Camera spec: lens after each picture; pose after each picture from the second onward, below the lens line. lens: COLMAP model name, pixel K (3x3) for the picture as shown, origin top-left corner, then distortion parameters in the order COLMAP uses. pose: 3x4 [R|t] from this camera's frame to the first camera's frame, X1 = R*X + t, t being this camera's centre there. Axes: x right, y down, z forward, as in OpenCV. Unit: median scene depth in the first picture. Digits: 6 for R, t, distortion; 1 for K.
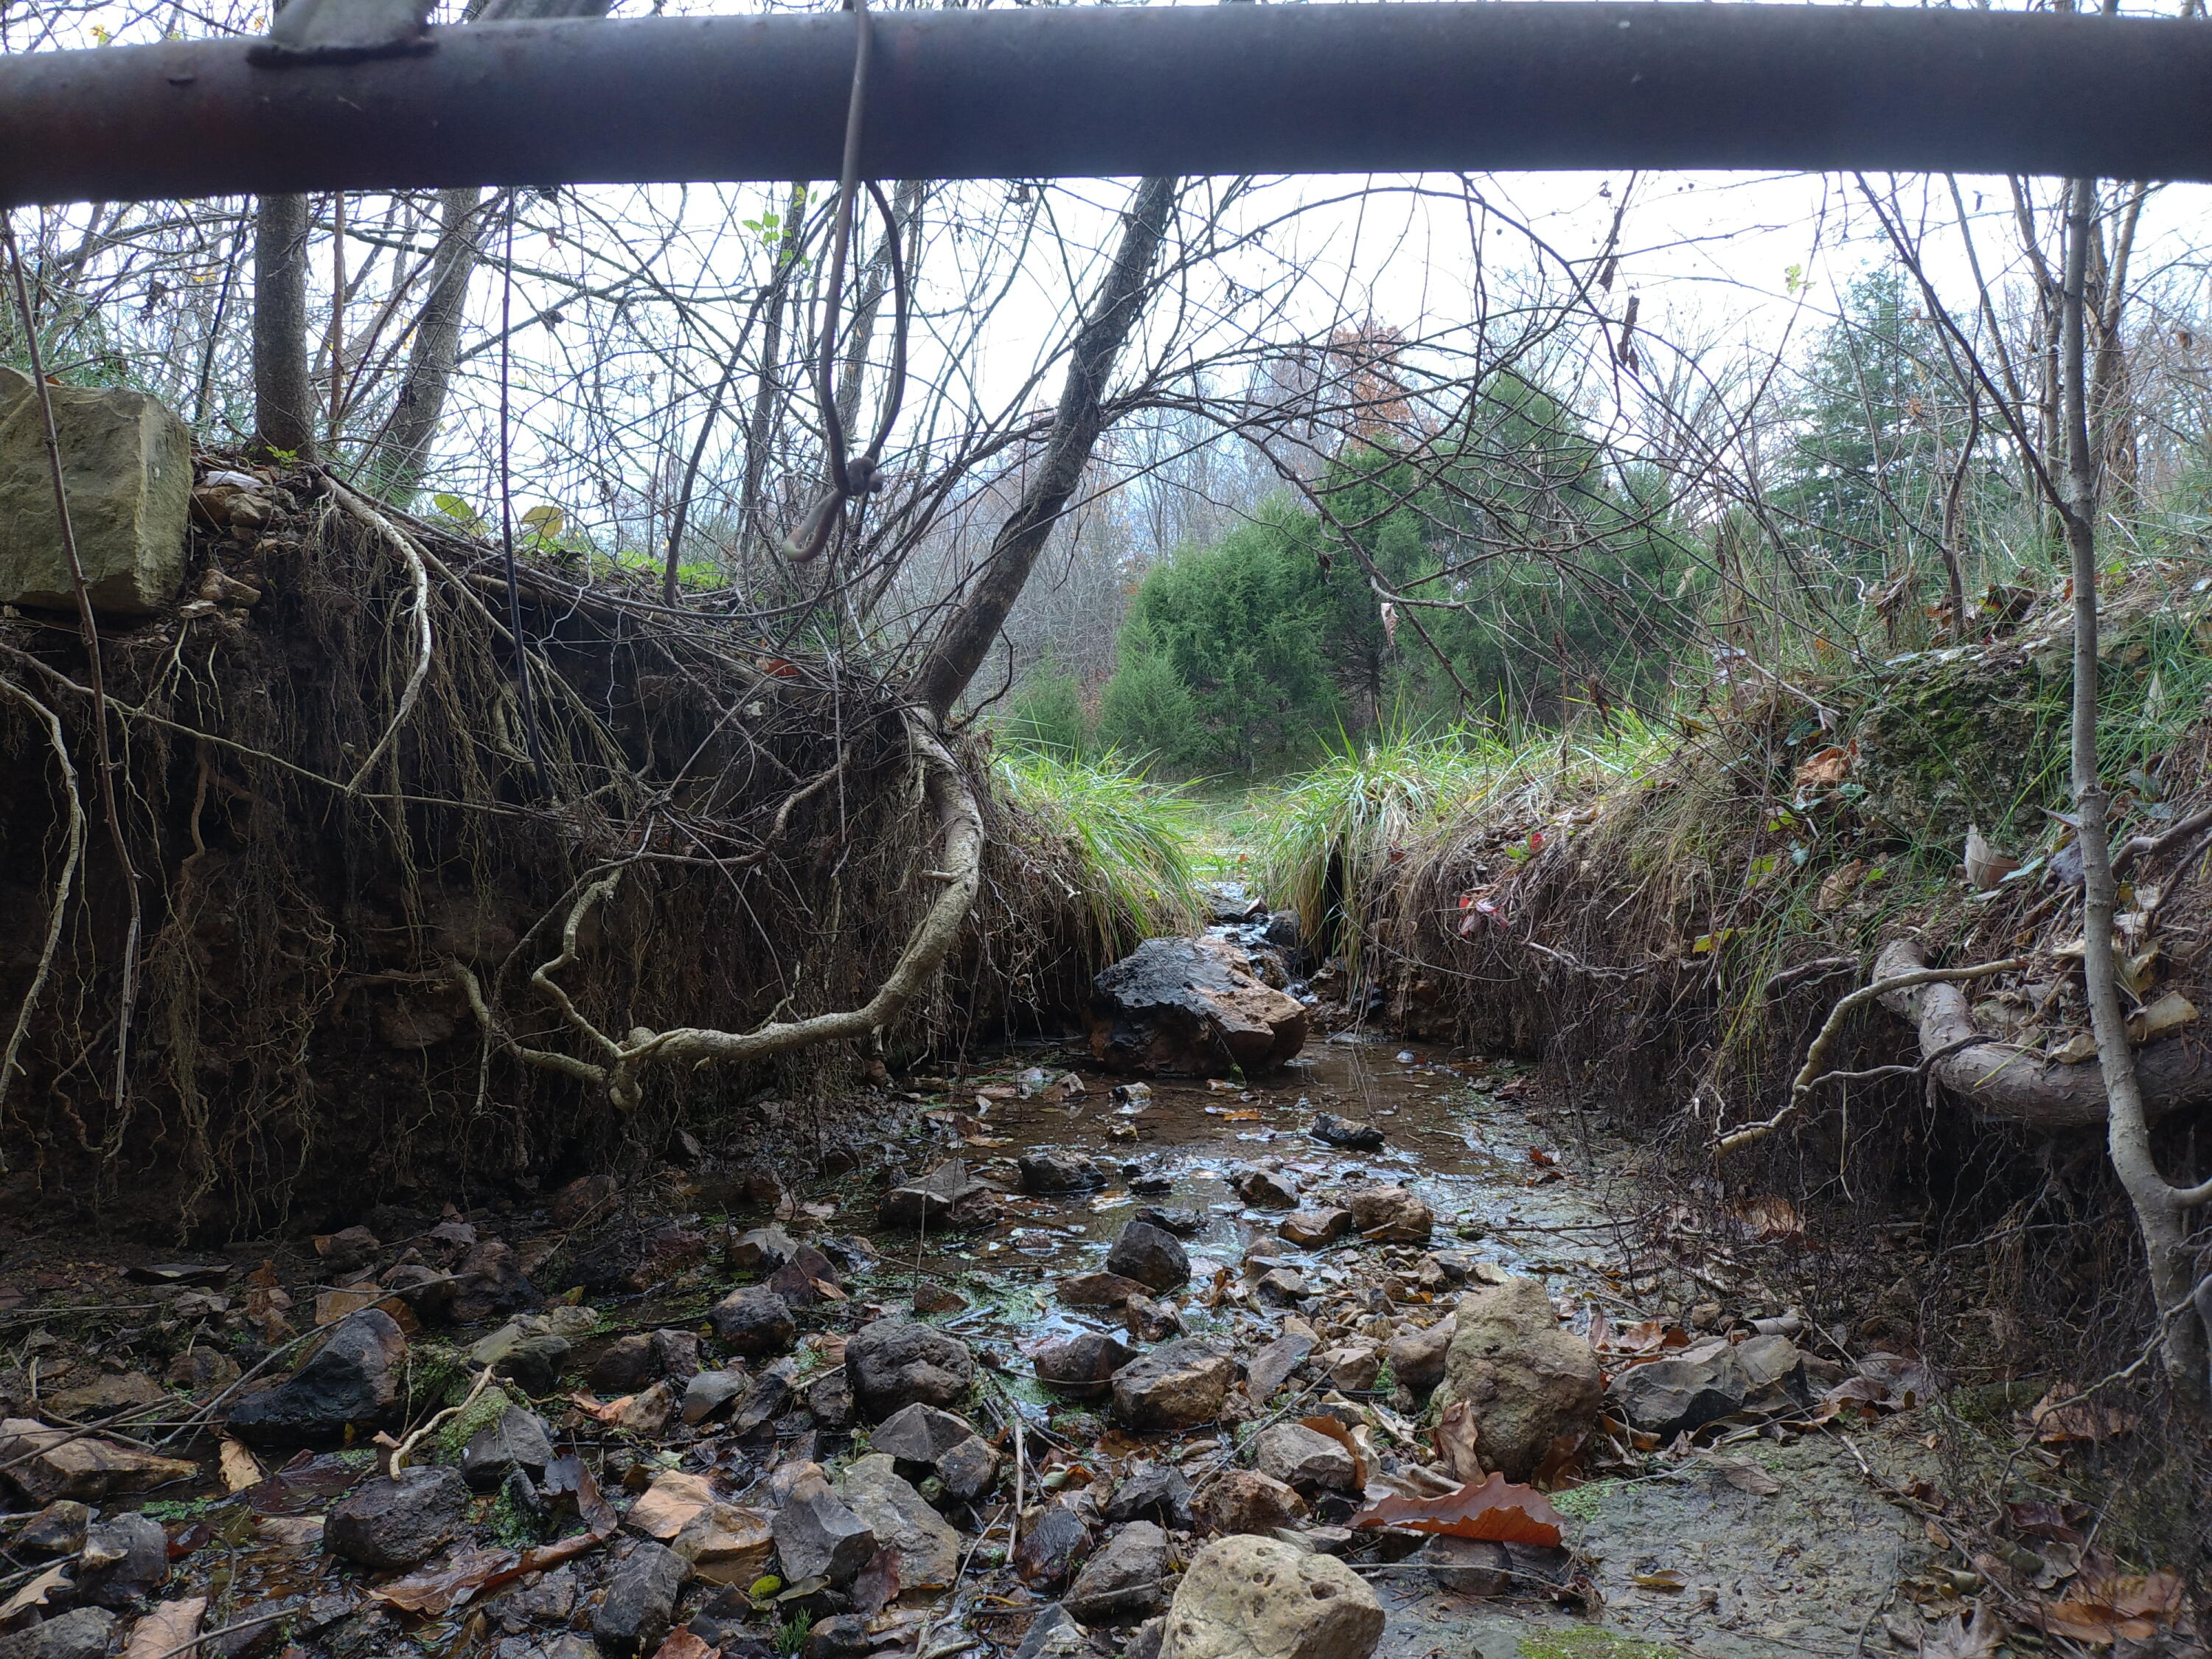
lens RADIAL K [[1330.8, 0, 1089.8], [0, 1330.8, 843.8], [0, 0, 1]] dist [0.068882, -0.088004]
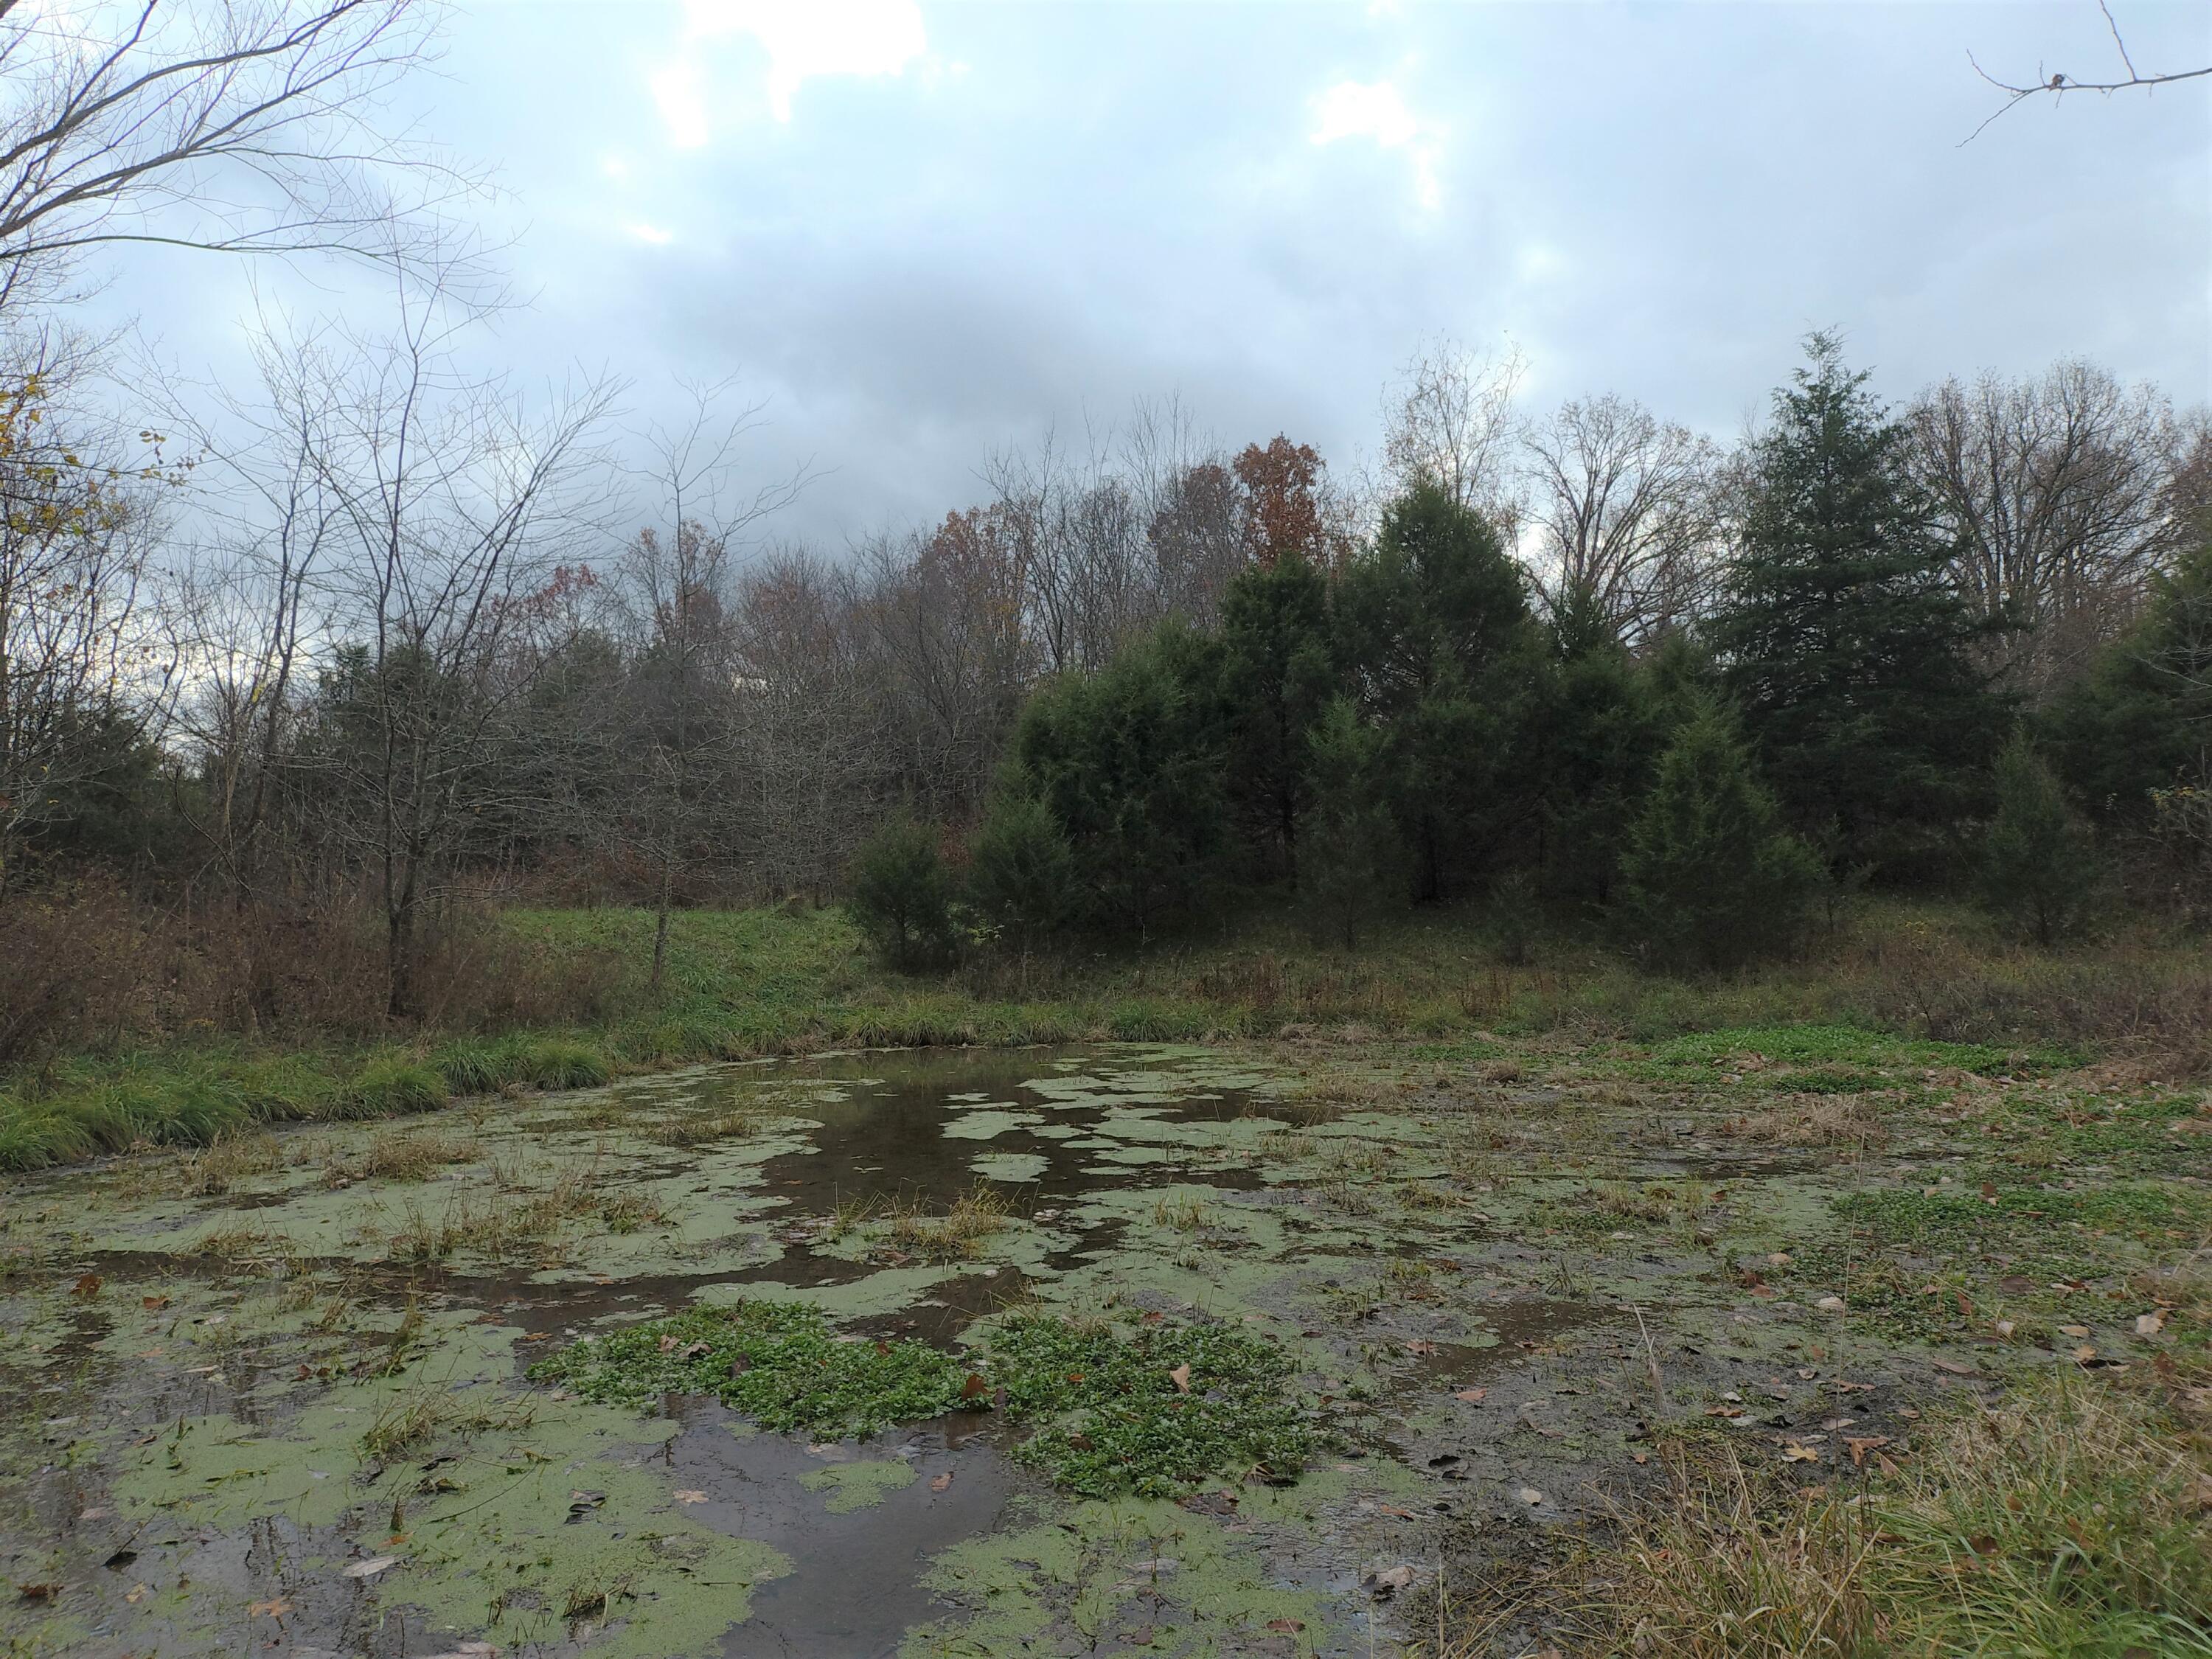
lens RADIAL K [[1330.8, 0, 1102.6], [0, 1330.8, 833.8], [0, 0, 1]] dist [0.068882, -0.088004]
pose [[0.998236, -0.001671, 0.059353, 0.864052], [0.006756, 0.996310, -0.085564, -0.914190], [-0.058991, 0.085814, 0.994563, 2.927551]]
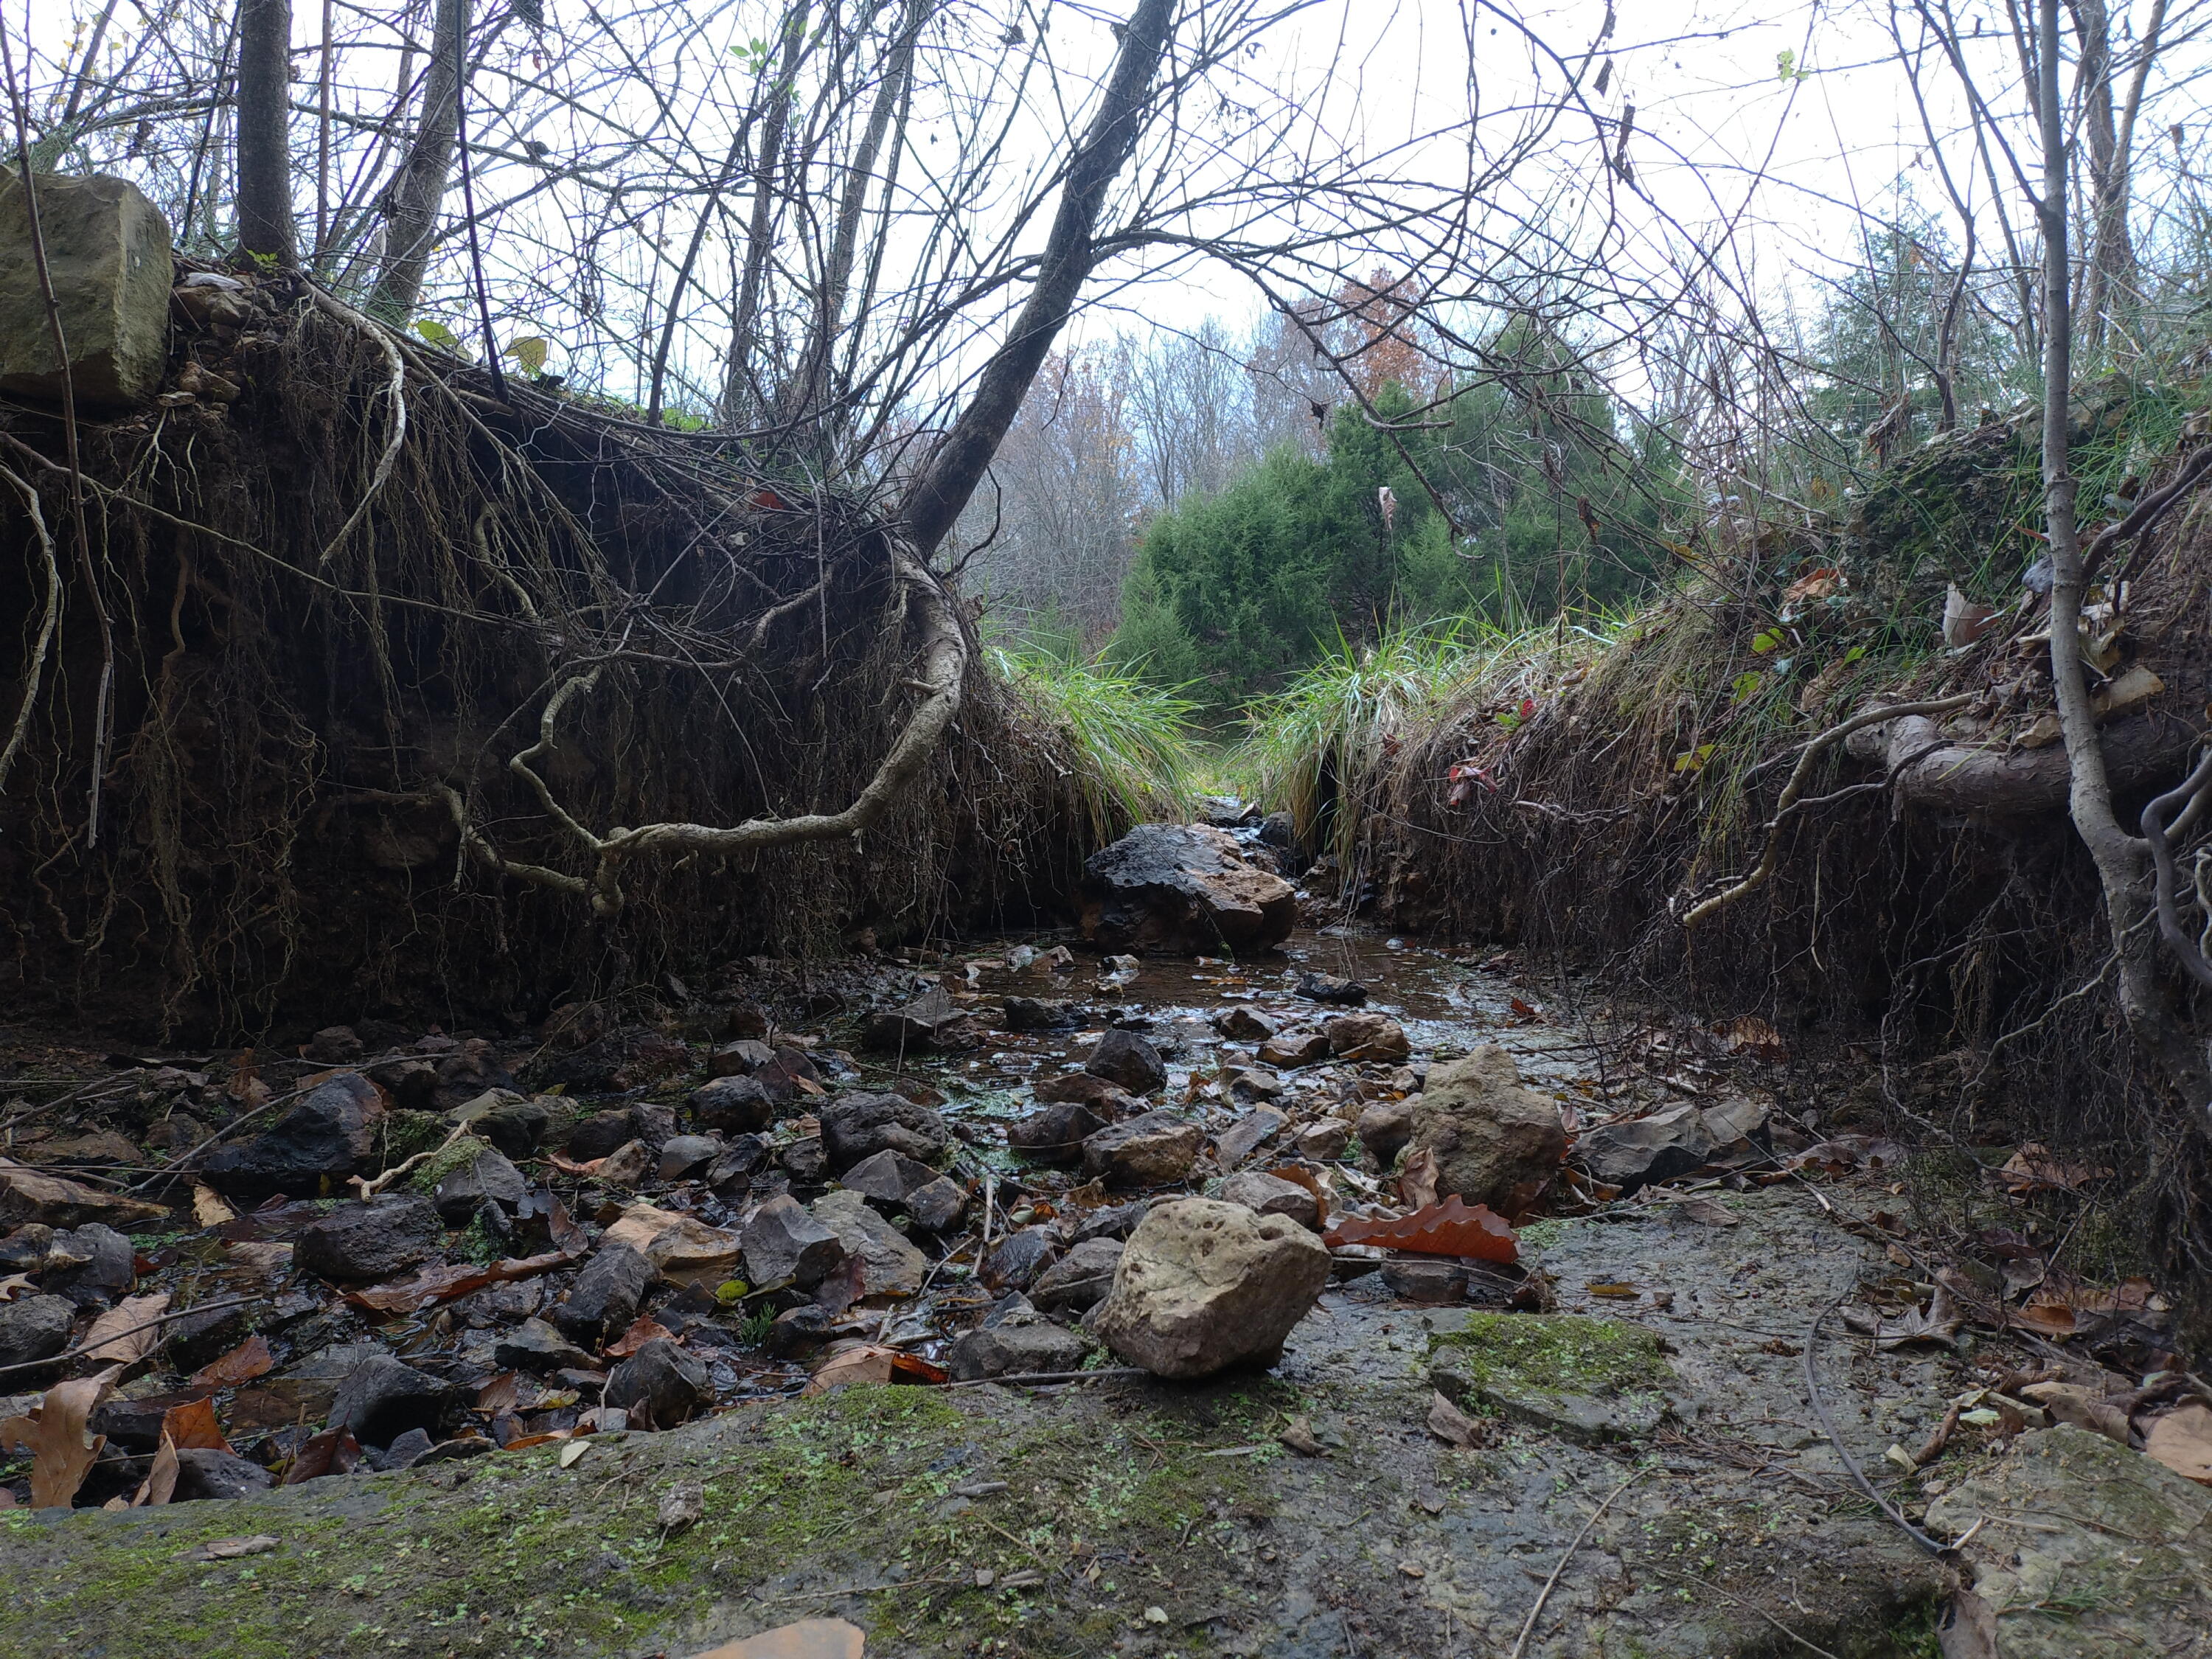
lens RADIAL K [[1330.8, 0, 1089.6], [0, 1330.8, 839.4], [0, 0, 1]] dist [0.068882, -0.088004]
pose [[0.999953, 0.009402, -0.002457, 0.017180], [-0.009329, 0.999556, 0.028302, 0.109947], [0.002722, -0.028278, 0.999596, -0.000257]]
